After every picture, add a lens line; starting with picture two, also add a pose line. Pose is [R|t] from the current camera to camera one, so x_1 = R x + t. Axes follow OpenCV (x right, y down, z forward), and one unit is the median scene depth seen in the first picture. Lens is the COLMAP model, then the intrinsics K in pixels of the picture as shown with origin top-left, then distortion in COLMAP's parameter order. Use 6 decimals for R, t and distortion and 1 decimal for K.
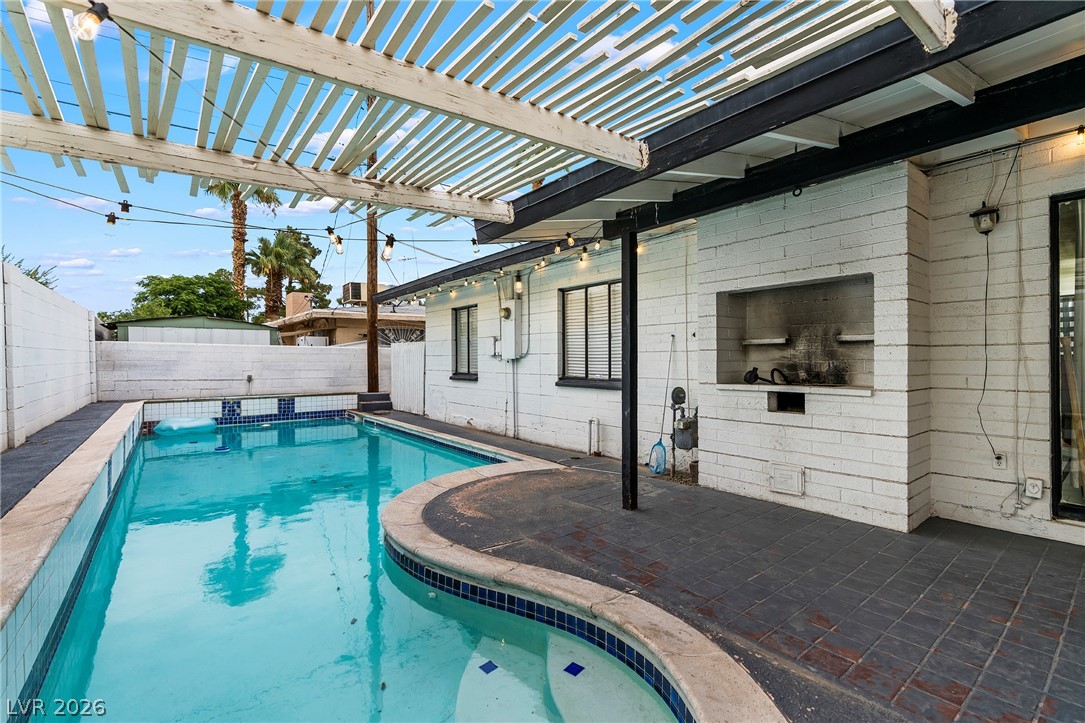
lens RADIAL K [[489.9, 0, 543.1], [0, 489.9, 359.0], [0, 0, 1]] dist [-0.001474, 0.000282]
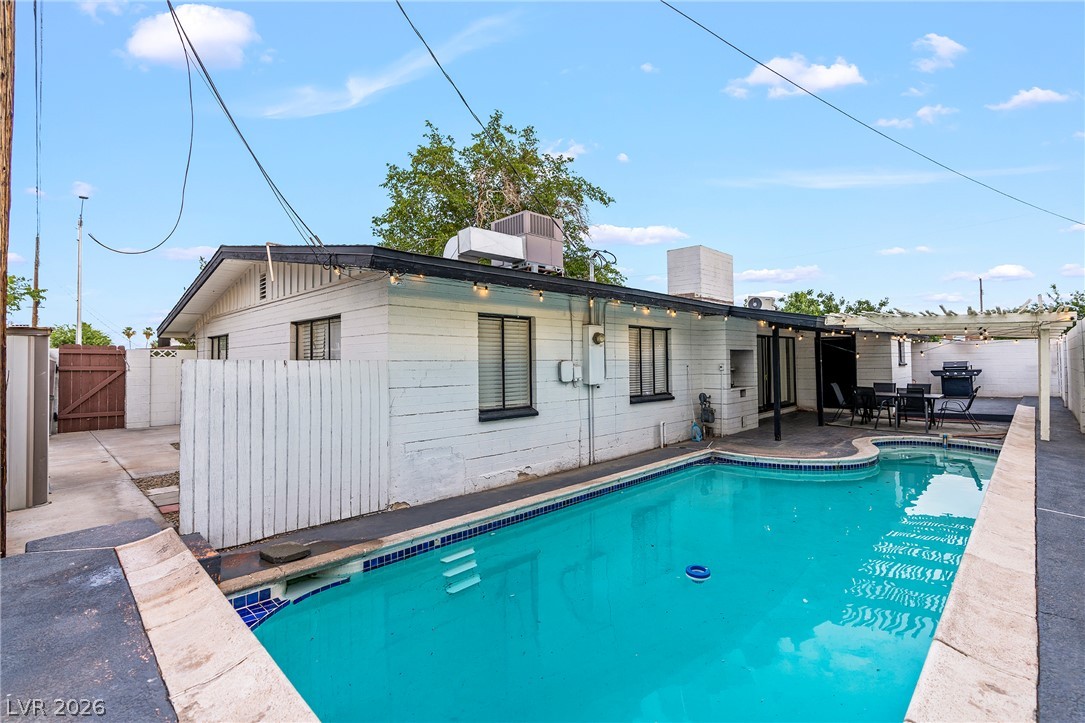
lens RADIAL K [[489.9, 0, 537.5], [0, 489.9, 353.6], [0, 0, 1]] dist [-0.001474, 0.000282]
pose [[-0.127321, 0.029917, 0.991410, -0.867606], [0.014841, 0.999491, -0.028254, -0.029773], [-0.991751, 0.011117, -0.127700, 1.039669]]
